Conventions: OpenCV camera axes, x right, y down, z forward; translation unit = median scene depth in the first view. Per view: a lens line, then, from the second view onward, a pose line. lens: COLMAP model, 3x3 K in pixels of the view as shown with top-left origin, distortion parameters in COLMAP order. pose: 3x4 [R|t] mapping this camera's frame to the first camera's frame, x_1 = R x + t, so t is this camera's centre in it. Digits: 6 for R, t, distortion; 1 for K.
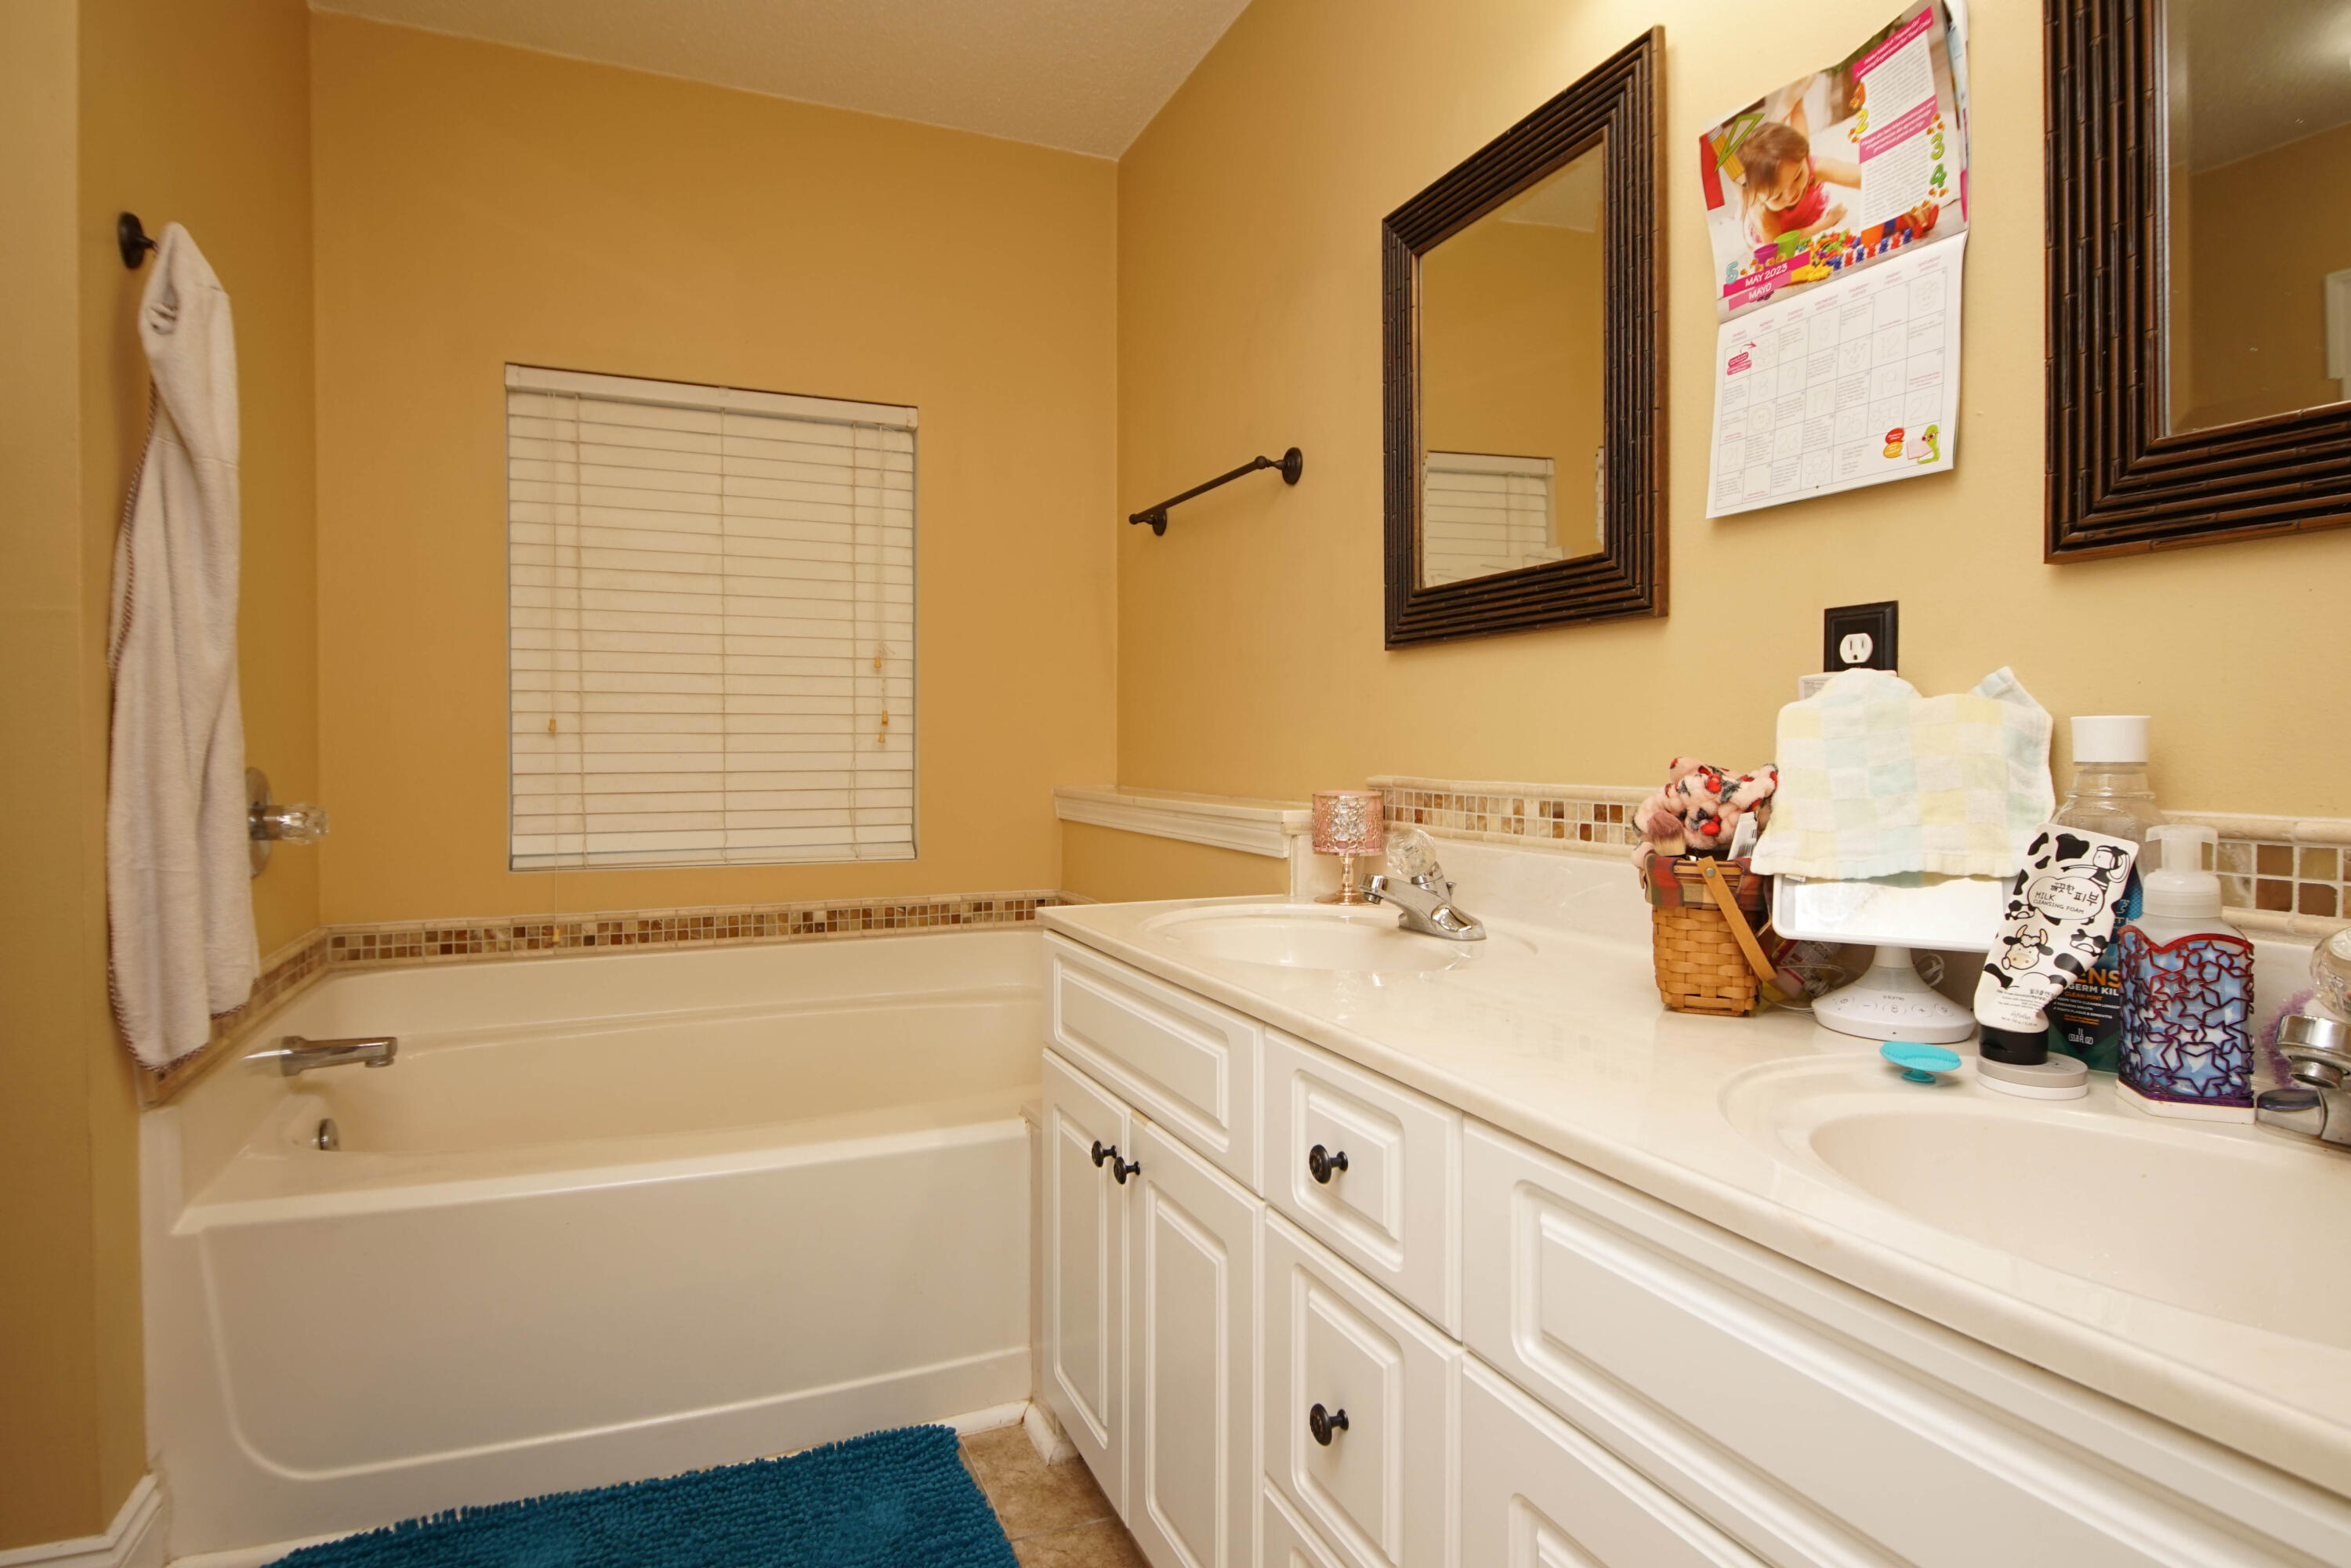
lens RADIAL K [[1268.5, 0, 1156.3], [0, 1268.5, 764.4], [0, 0, 1]] dist [0.030376, -0.028113]
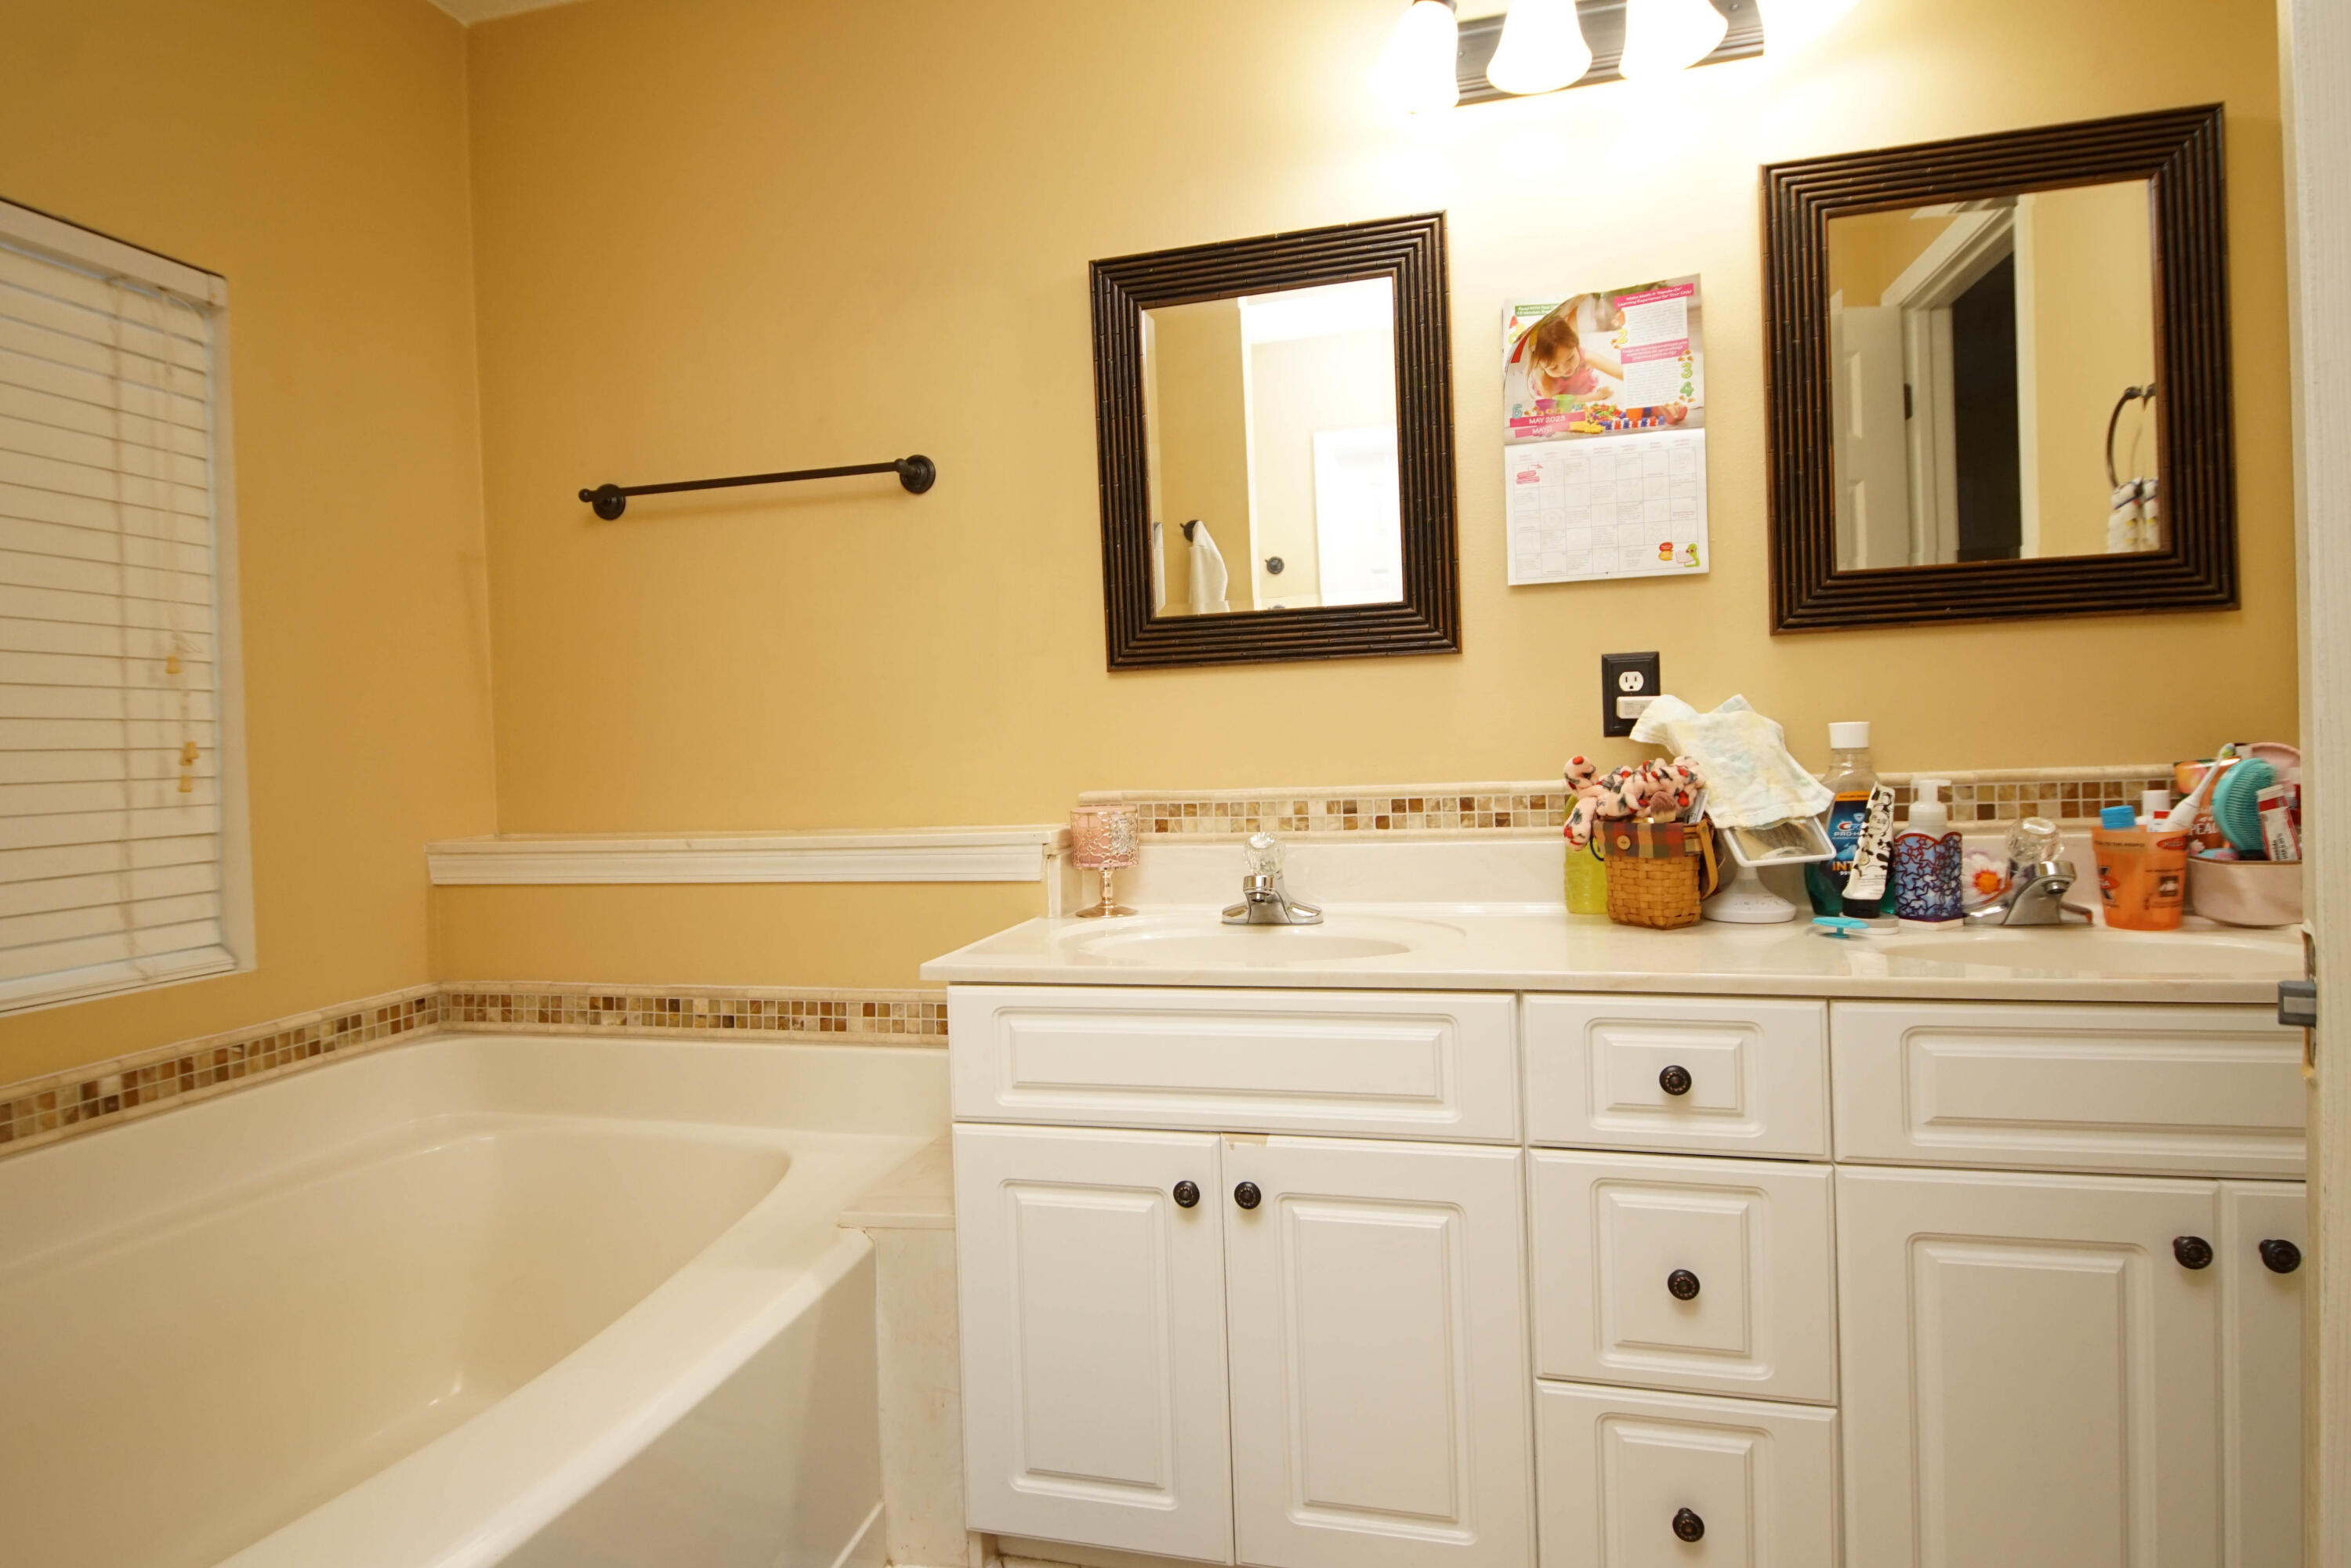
lens RADIAL K [[1268.5, 0, 1151.3], [0, 1268.5, 763.7], [0, 0, 1]] dist [0.030376, -0.028113]
pose [[0.602461, -0.031950, 0.797509, -0.511089], [0.047436, 0.998866, 0.004182, -0.013314], [-0.796738, 0.035312, 0.603293, 0.274587]]
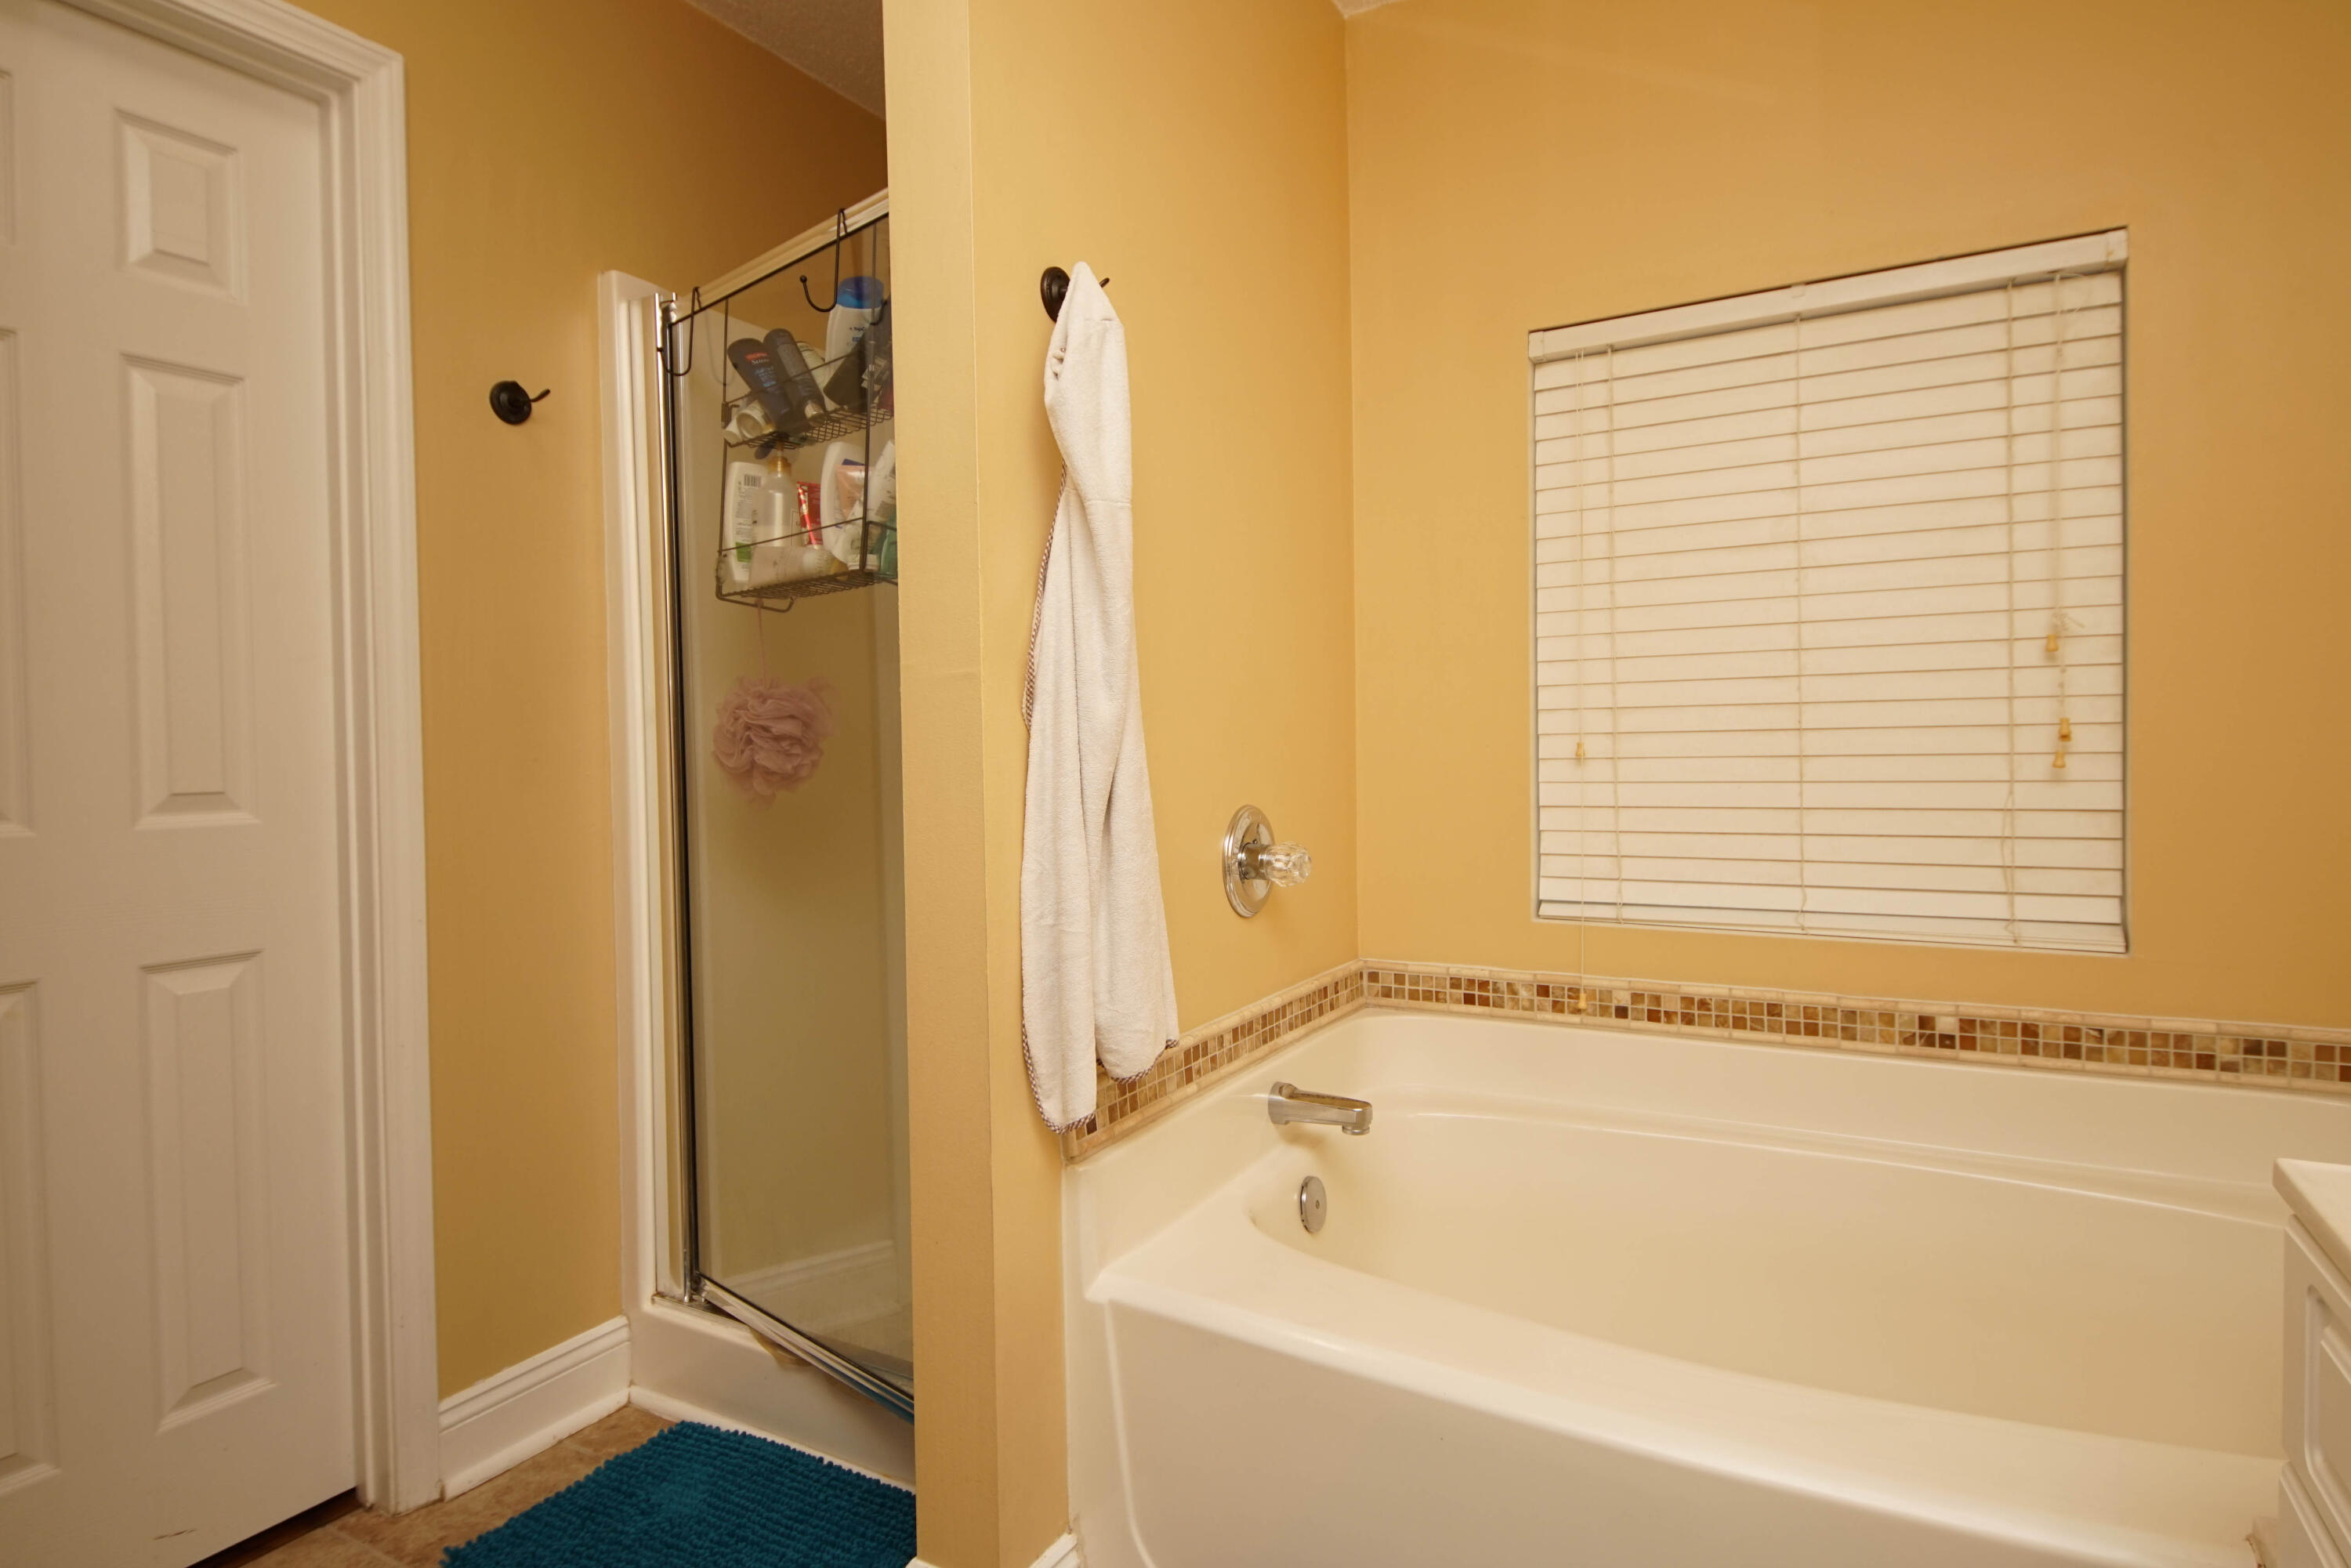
lens RADIAL K [[1268.5, 0, 1142.4], [0, 1268.5, 763.3], [0, 0, 1]] dist [0.030376, -0.028113]
pose [[0.604431, 0.001904, -0.796655, 0.022350], [0.005206, 0.999966, 0.006340, -0.030526], [0.796640, -0.007980, 0.604401, 0.283233]]
